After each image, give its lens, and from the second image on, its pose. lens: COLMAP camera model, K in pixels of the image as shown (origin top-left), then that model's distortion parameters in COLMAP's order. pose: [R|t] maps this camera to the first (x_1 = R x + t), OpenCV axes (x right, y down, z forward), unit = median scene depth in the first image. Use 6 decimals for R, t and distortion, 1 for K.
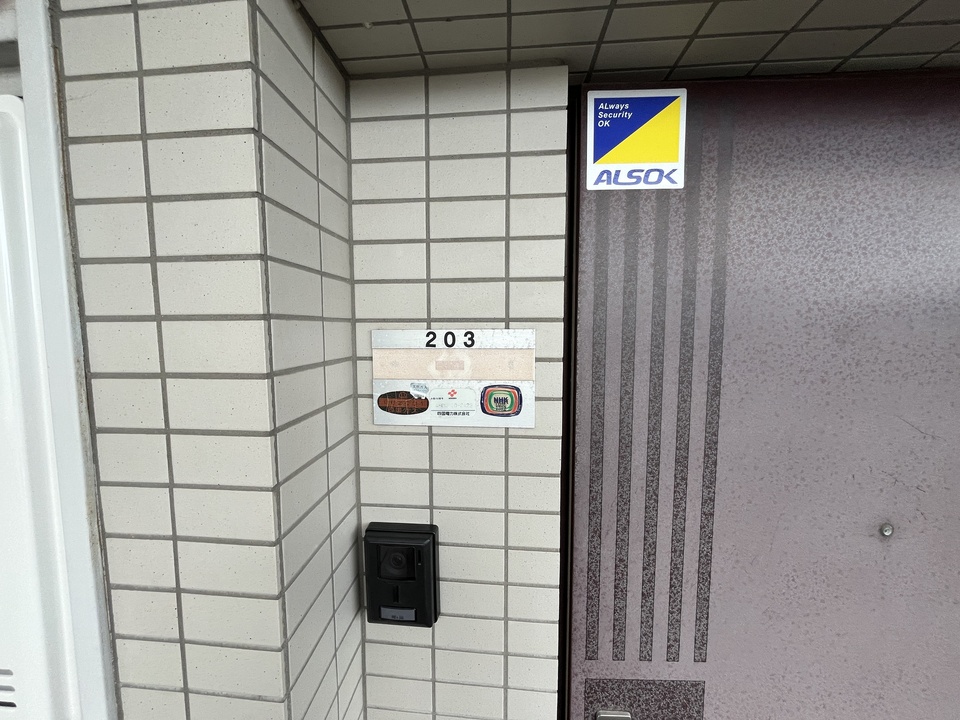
lens RADIAL K [[387.1, 0, 474.7], [0, 387.1, 359.3], [0, 0, 1]] dist [-0.001957, -0.000228]
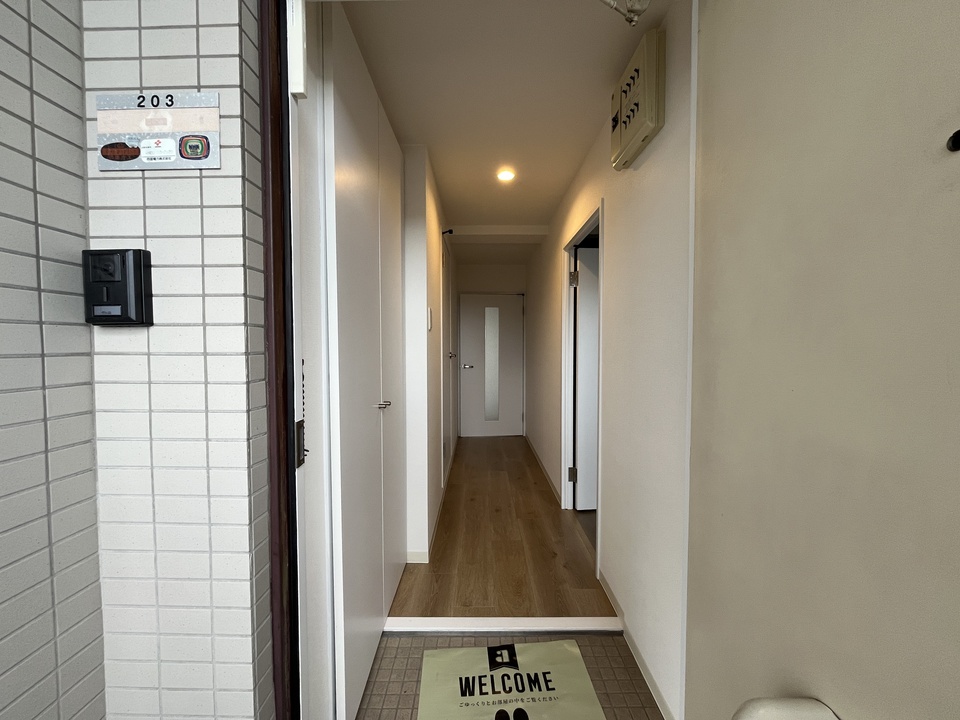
lens RADIAL K [[387.1, 0, 477.9], [0, 387.1, 360.1], [0, 0, 1]] dist [-0.001957, -0.000228]
pose [[0.997059, -0.000620, 0.076632, 0.926924], [0.004324, 0.998829, -0.048183, 0.894545], [-0.076512, 0.048373, 0.995895, -0.353162]]
